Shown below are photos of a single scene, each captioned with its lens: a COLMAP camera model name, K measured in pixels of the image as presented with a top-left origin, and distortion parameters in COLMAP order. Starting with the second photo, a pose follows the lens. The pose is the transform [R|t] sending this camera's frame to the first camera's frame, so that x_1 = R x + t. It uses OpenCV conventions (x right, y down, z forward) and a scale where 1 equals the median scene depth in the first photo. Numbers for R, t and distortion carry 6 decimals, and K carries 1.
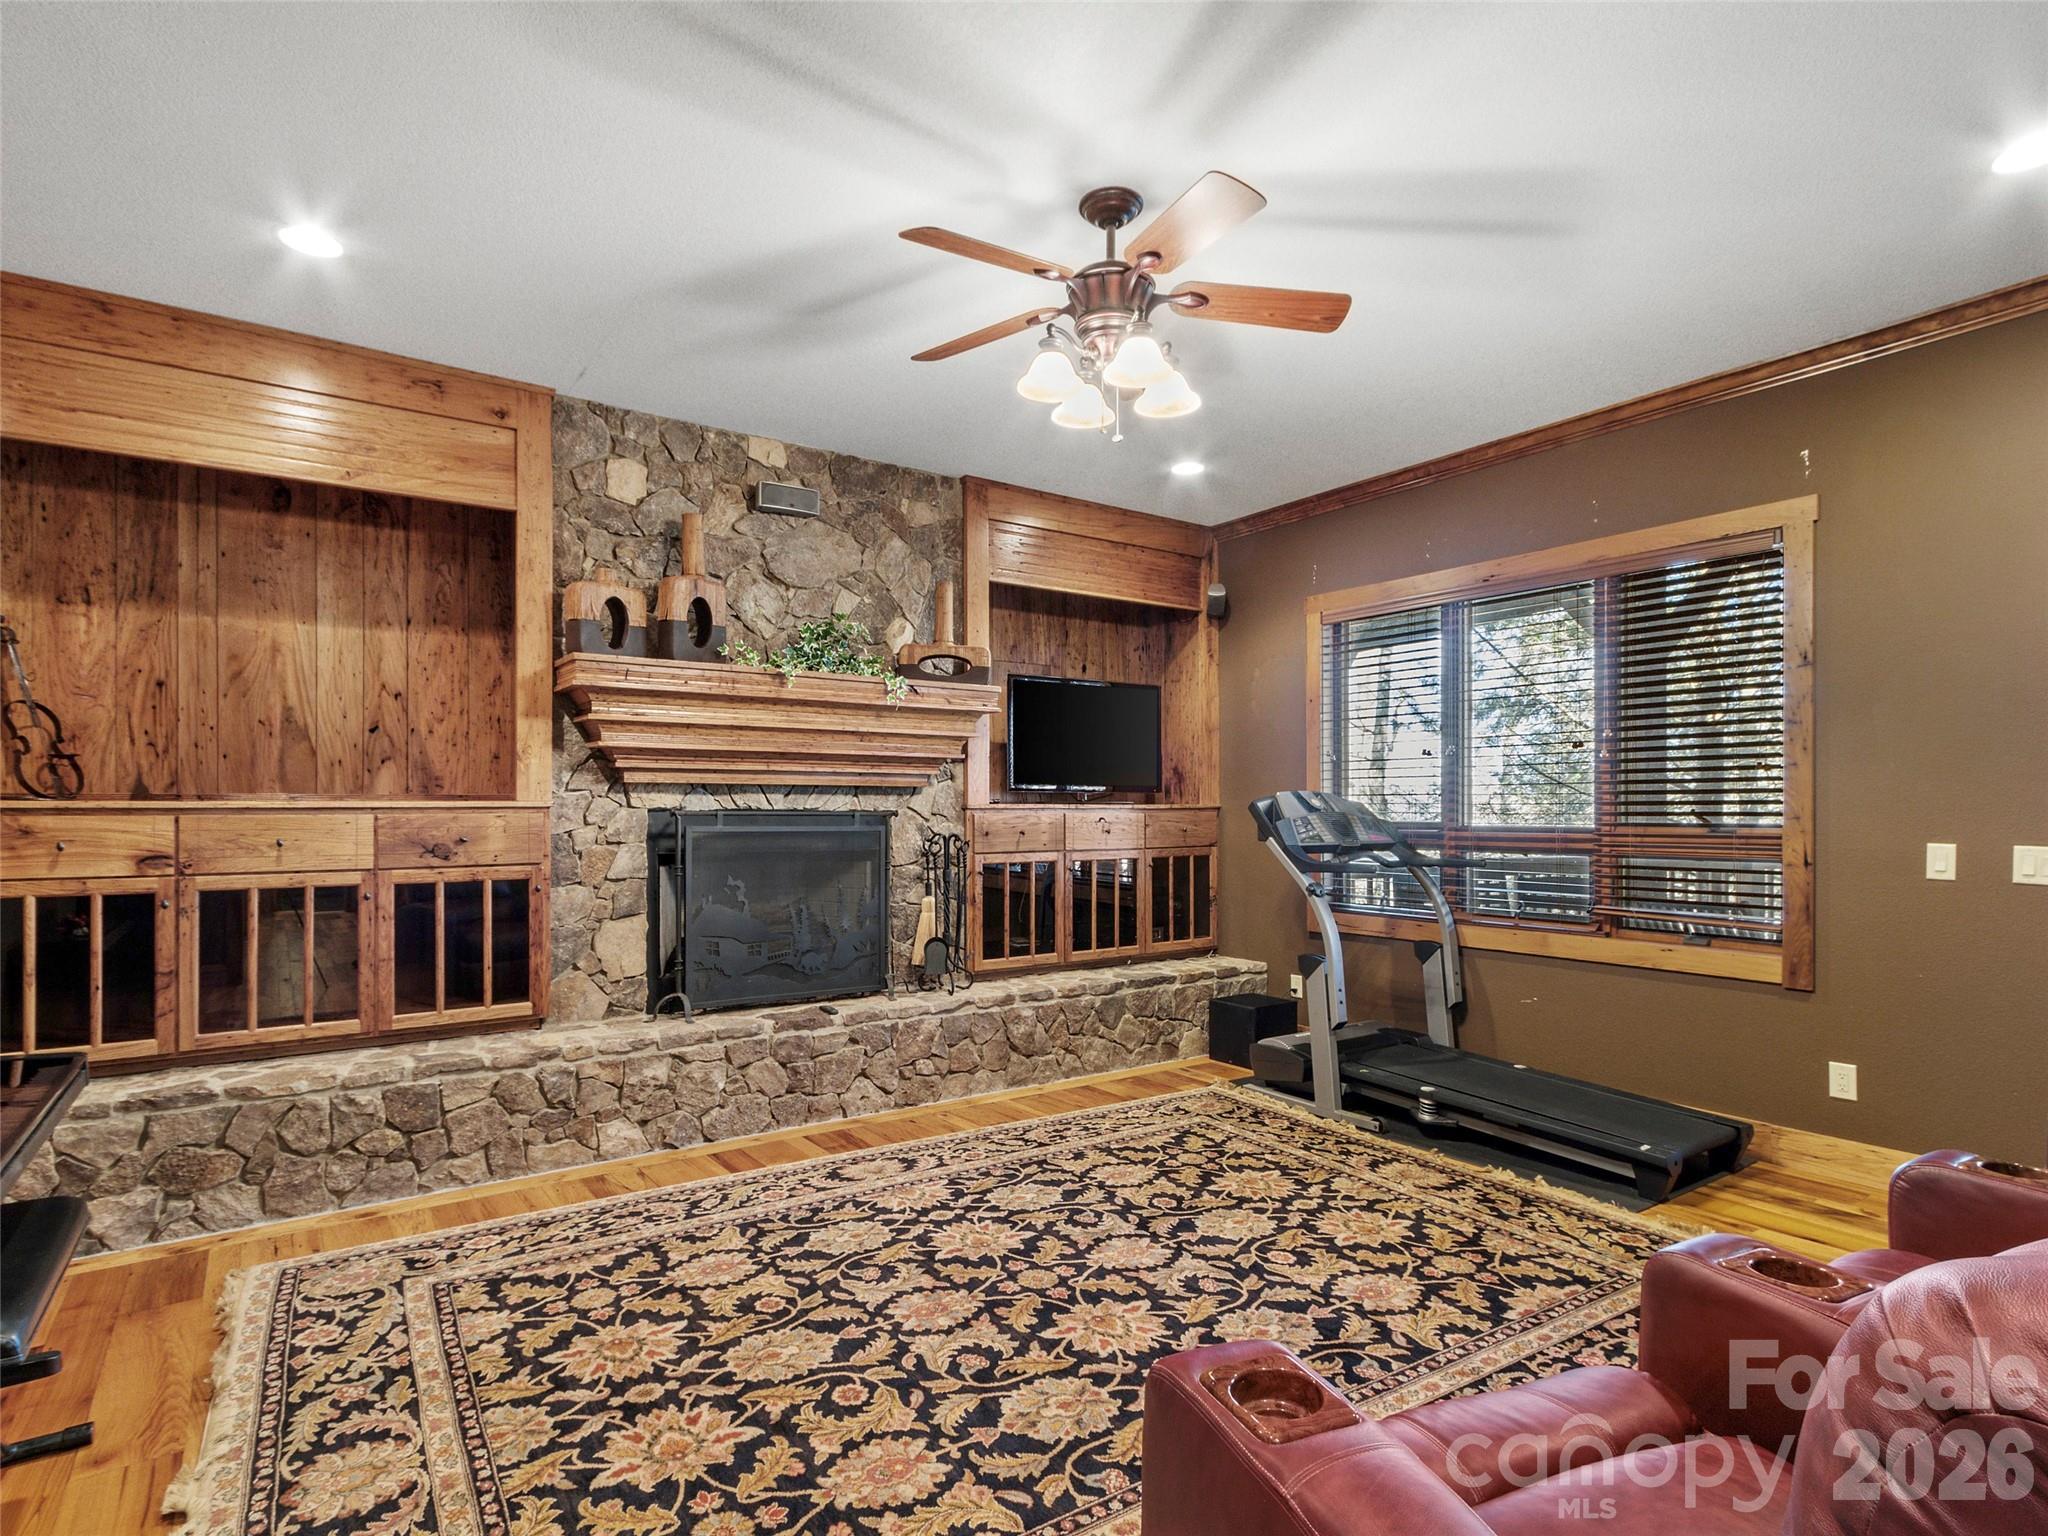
lens RADIAL K [[1074.6, 0, 1016.1], [0, 1074.6, 788.6], [0, 0, 1]] dist [0.010089, -0.005728]
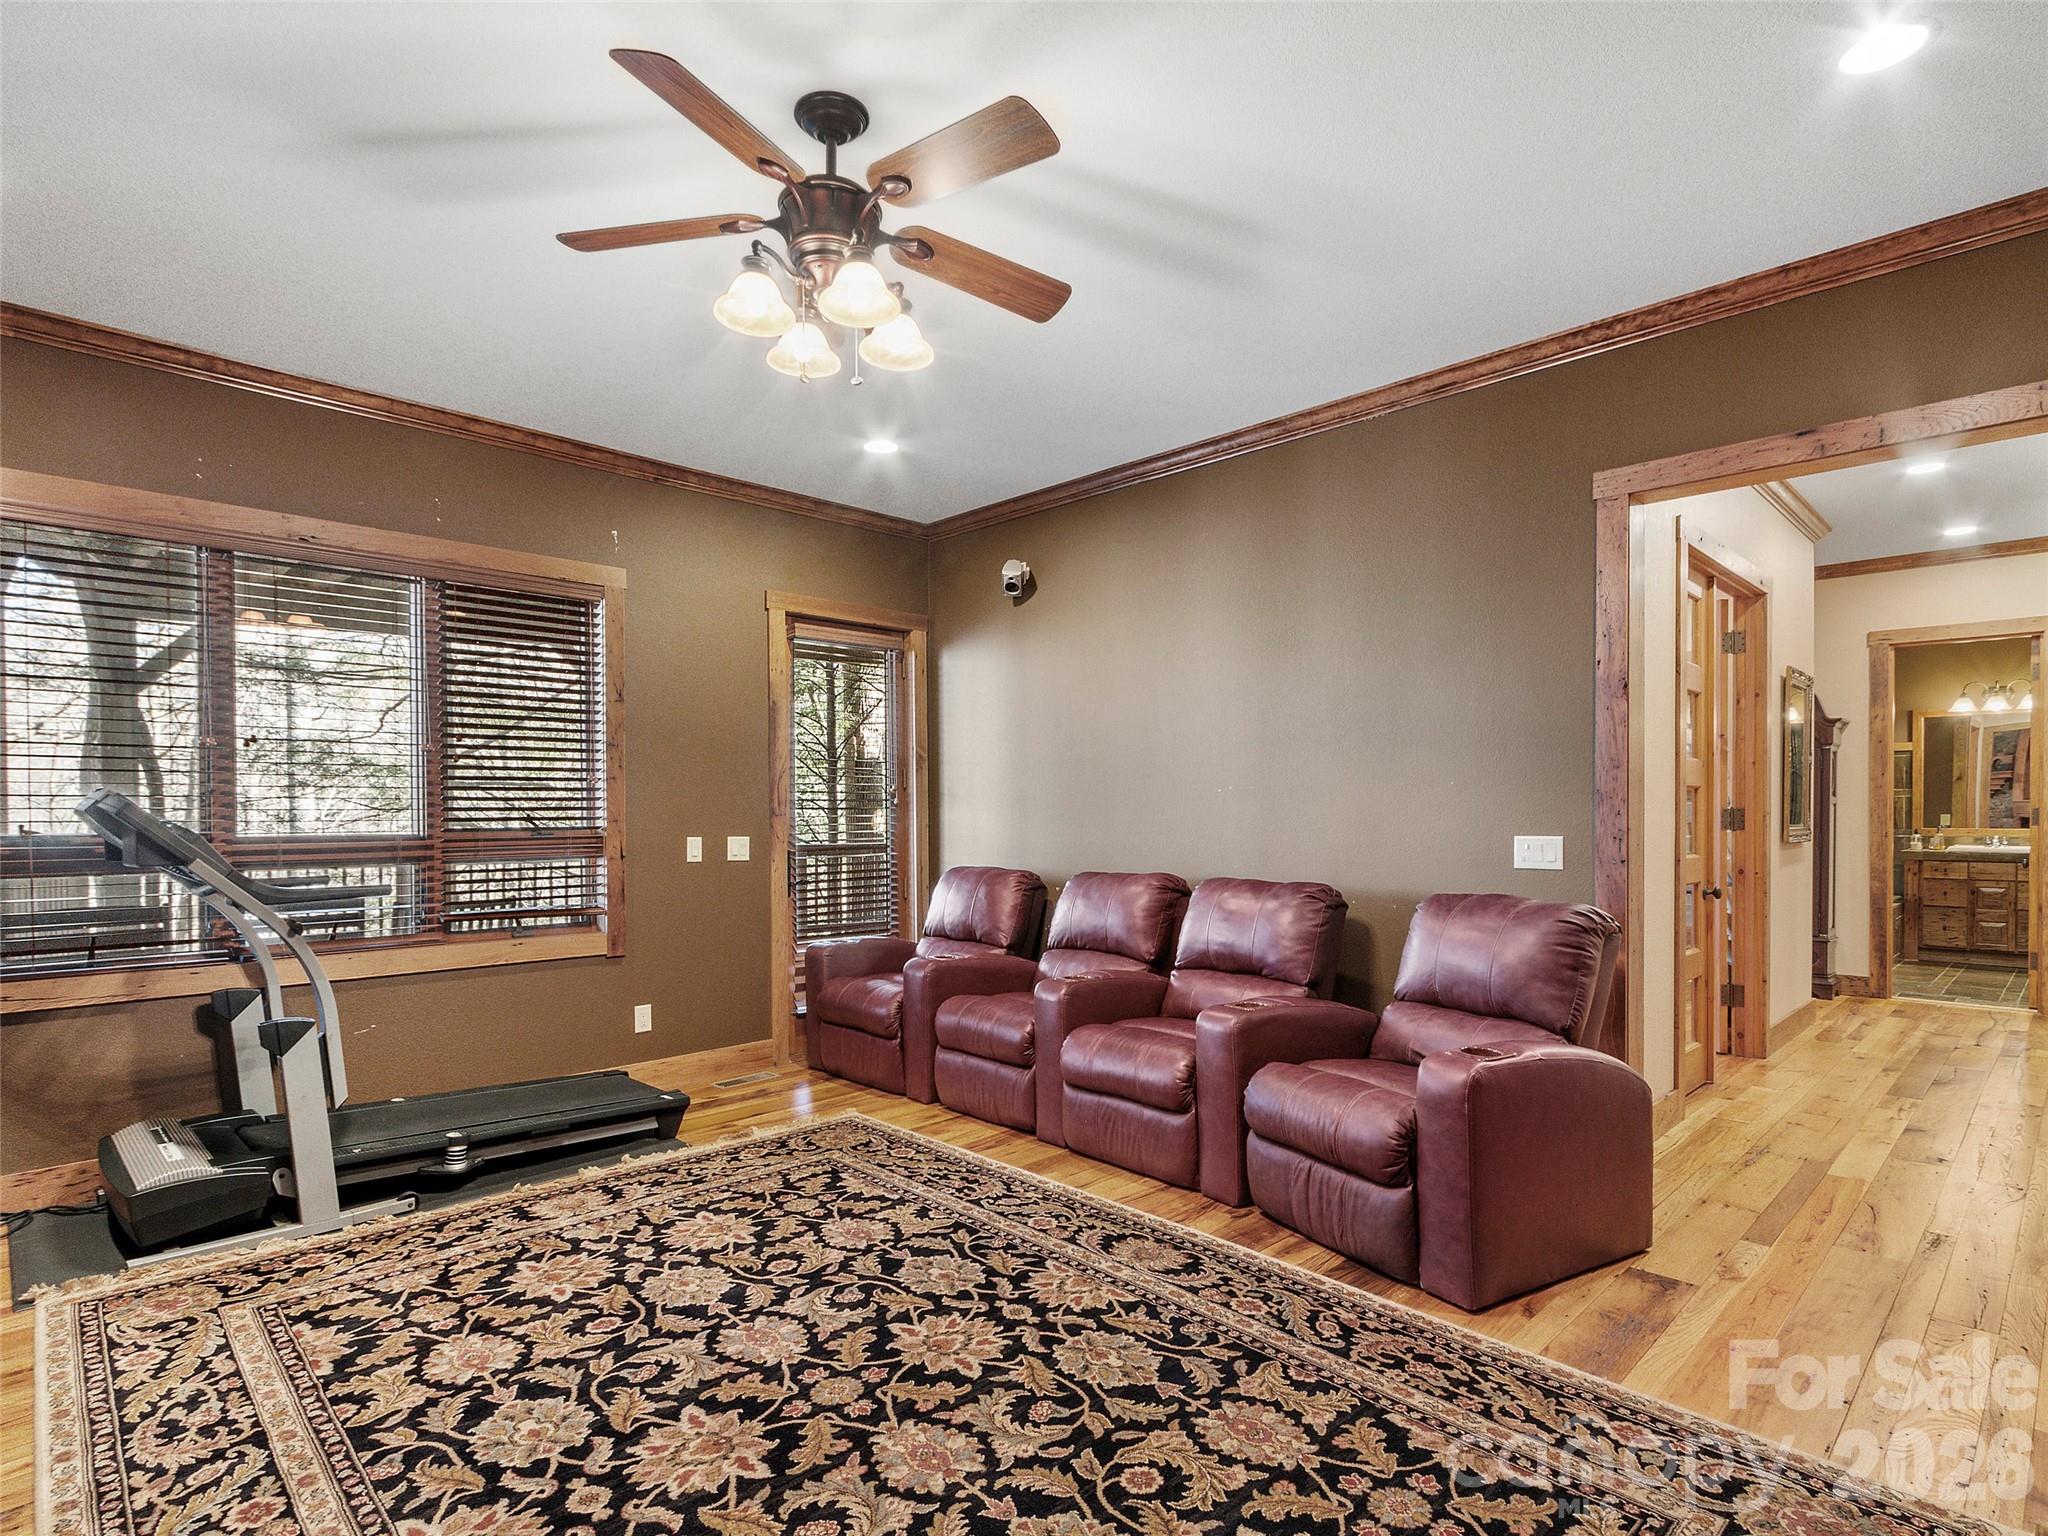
lens RADIAL K [[1074.6, 0, 1018.1], [0, 1074.6, 816.8], [0, 0, 1]] dist [0.010089, -0.005728]
pose [[-0.174036, -0.002319, 0.984736, -0.629608], [-0.012558, 0.999921, 0.000136, 0.017018], [-0.984659, -0.012343, -0.174052, 0.795738]]
